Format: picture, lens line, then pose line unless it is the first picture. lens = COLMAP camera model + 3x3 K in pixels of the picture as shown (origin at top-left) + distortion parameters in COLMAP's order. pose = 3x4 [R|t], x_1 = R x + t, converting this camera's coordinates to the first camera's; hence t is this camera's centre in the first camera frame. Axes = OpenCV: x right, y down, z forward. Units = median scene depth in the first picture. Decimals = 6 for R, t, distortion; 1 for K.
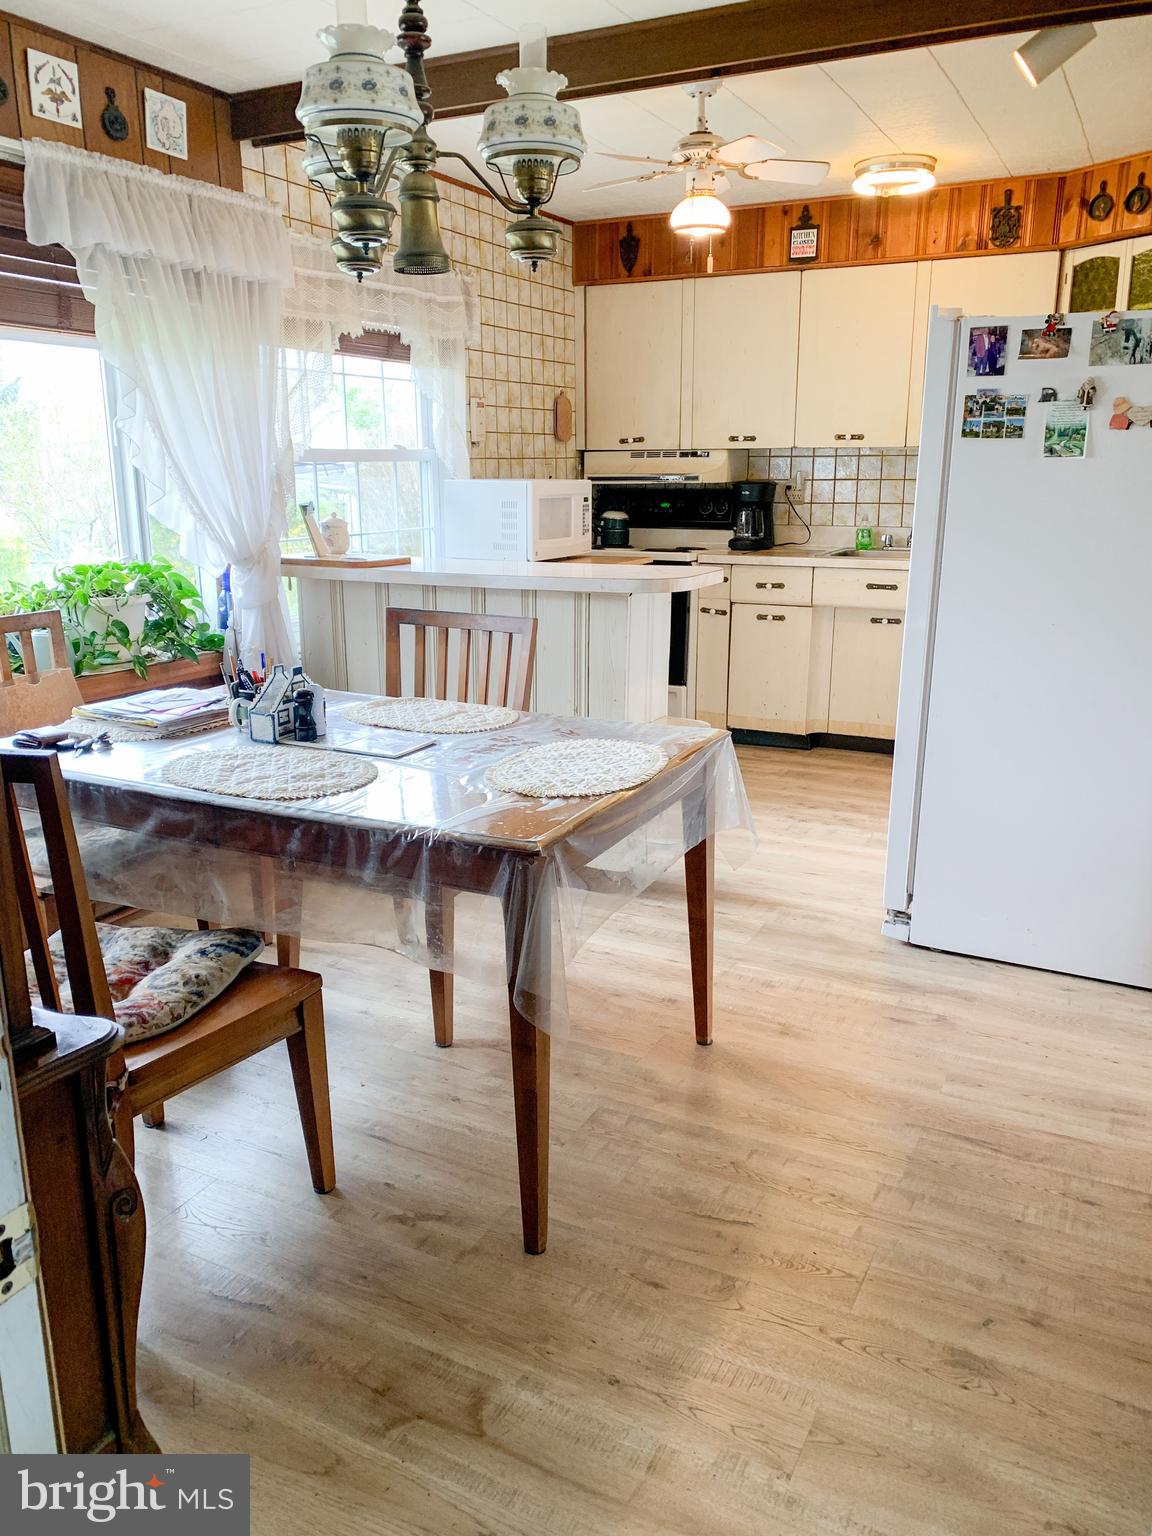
lens RADIAL K [[1172.9, 0, 567.5], [0, 1172.9, 766.3], [0, 0, 1]] dist [0.013204, -0.010166]
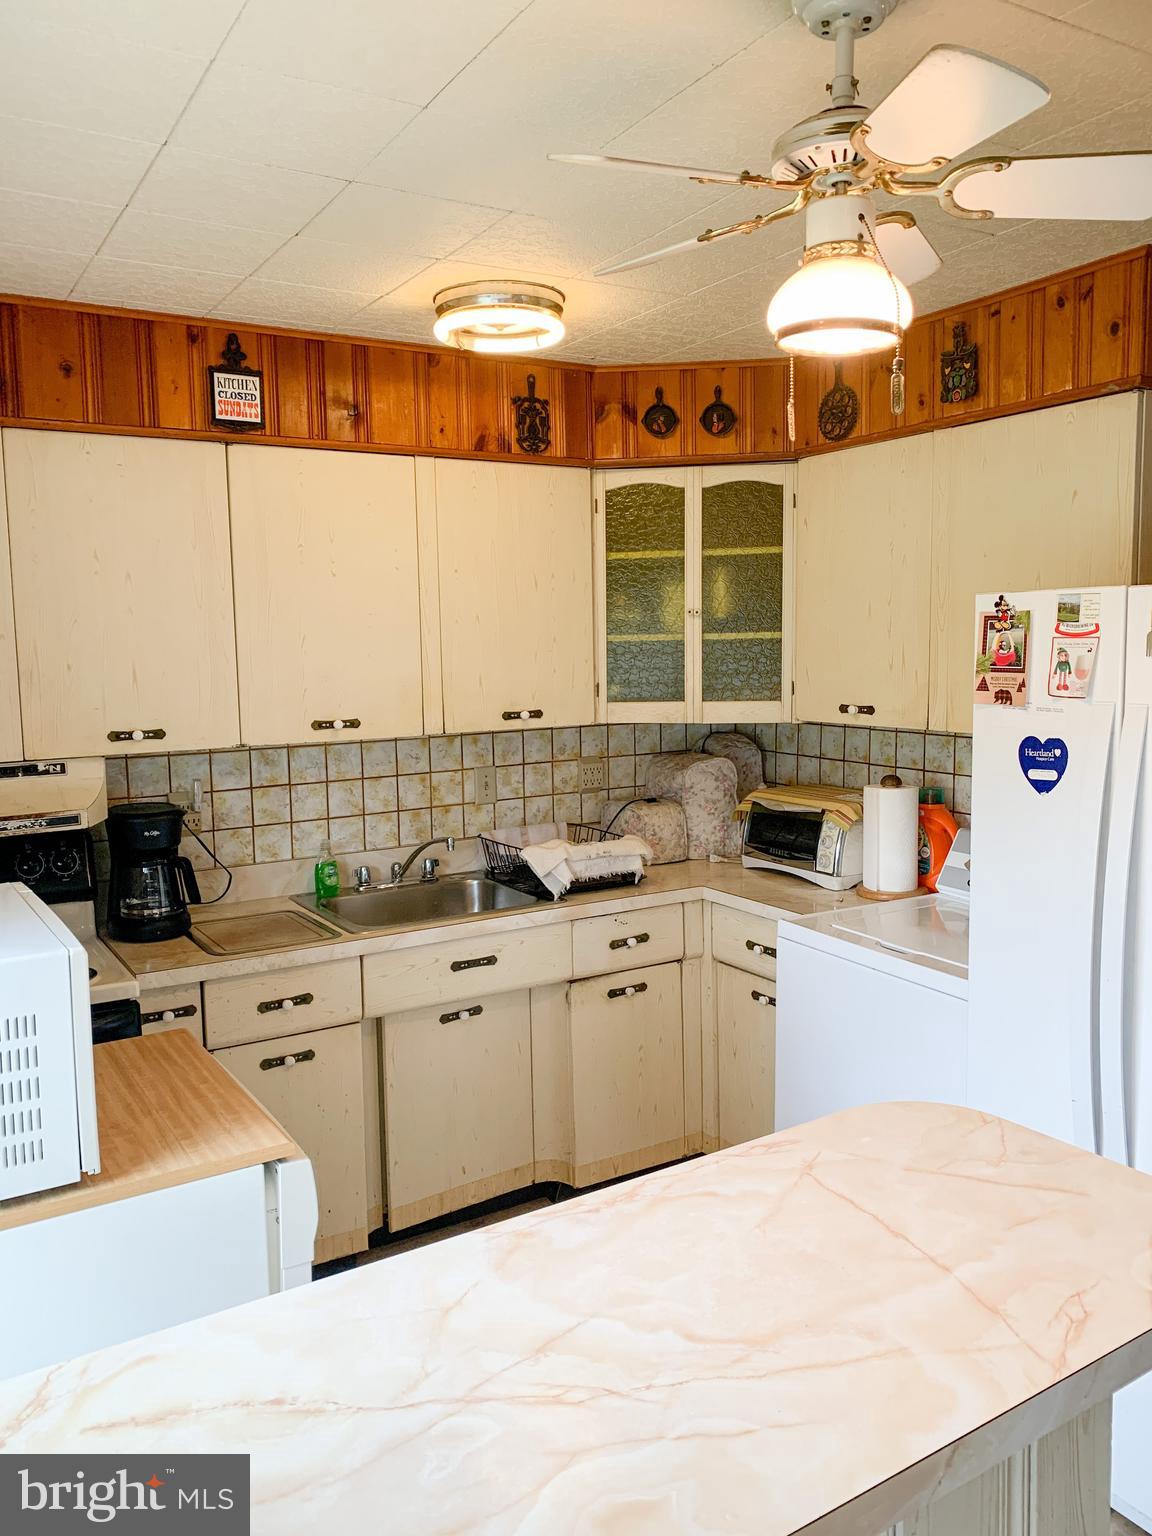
lens RADIAL K [[1172.9, 0, 574.3], [0, 1172.9, 771.6], [0, 0, 1]] dist [0.013204, -0.010166]
pose [[0.531284, -0.096395, 0.841692, -0.204165], [0.235851, 0.971059, -0.037661, -0.213937], [-0.813702, 0.218522, 0.538643, 0.610599]]
